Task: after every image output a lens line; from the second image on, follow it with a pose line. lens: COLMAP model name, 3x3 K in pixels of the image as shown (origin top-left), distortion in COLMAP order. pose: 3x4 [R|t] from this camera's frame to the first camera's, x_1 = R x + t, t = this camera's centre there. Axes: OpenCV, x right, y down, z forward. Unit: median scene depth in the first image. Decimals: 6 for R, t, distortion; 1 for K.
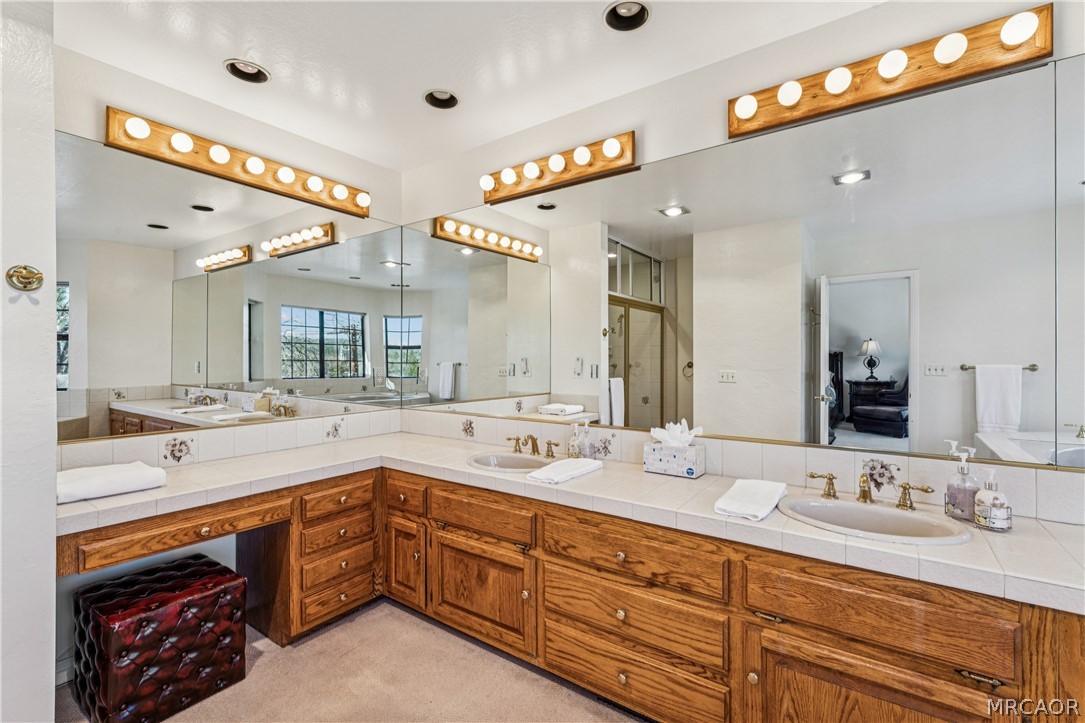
lens RADIAL K [[477.5, 0, 543.2], [0, 477.5, 360.6], [0, 0, 1]] dist [0.000143, 0.000000]
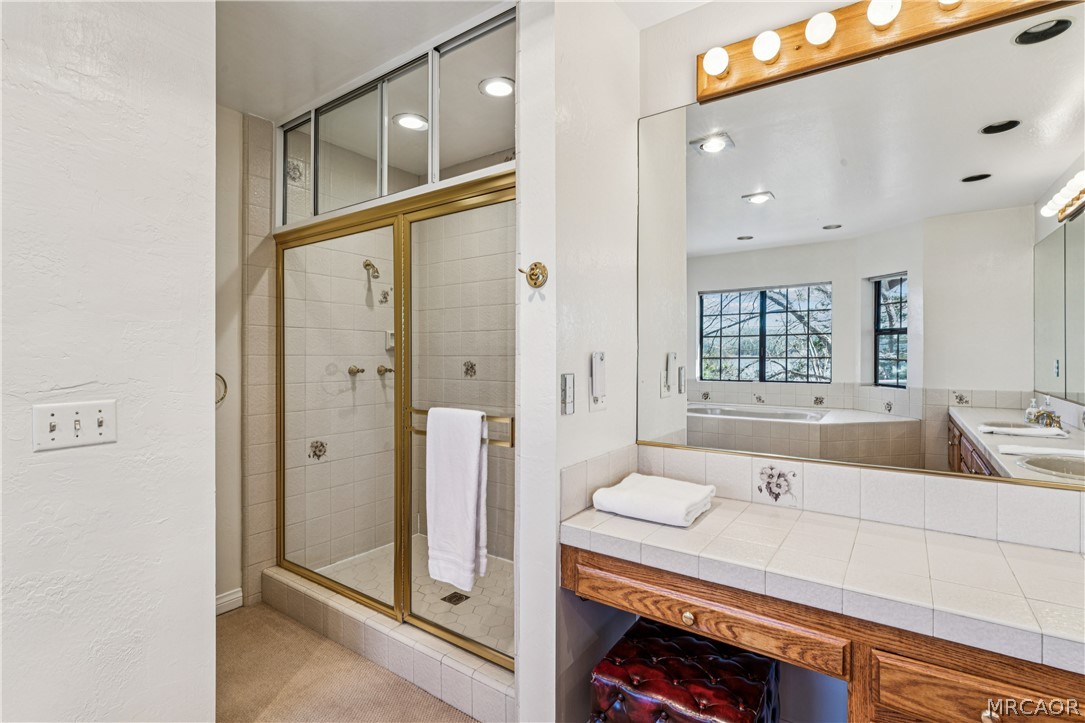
lens RADIAL K [[509.0, 0, 542.0], [0, 509.0, 367.3], [0, 0, 1]] dist [-0.000335, 0.001088]
pose [[-0.001110, 0.021034, -0.999778, -0.012947], [-0.000976, 0.999778, 0.021035, -0.001348], [0.999999, 0.000999, -0.001089, 0.694980]]
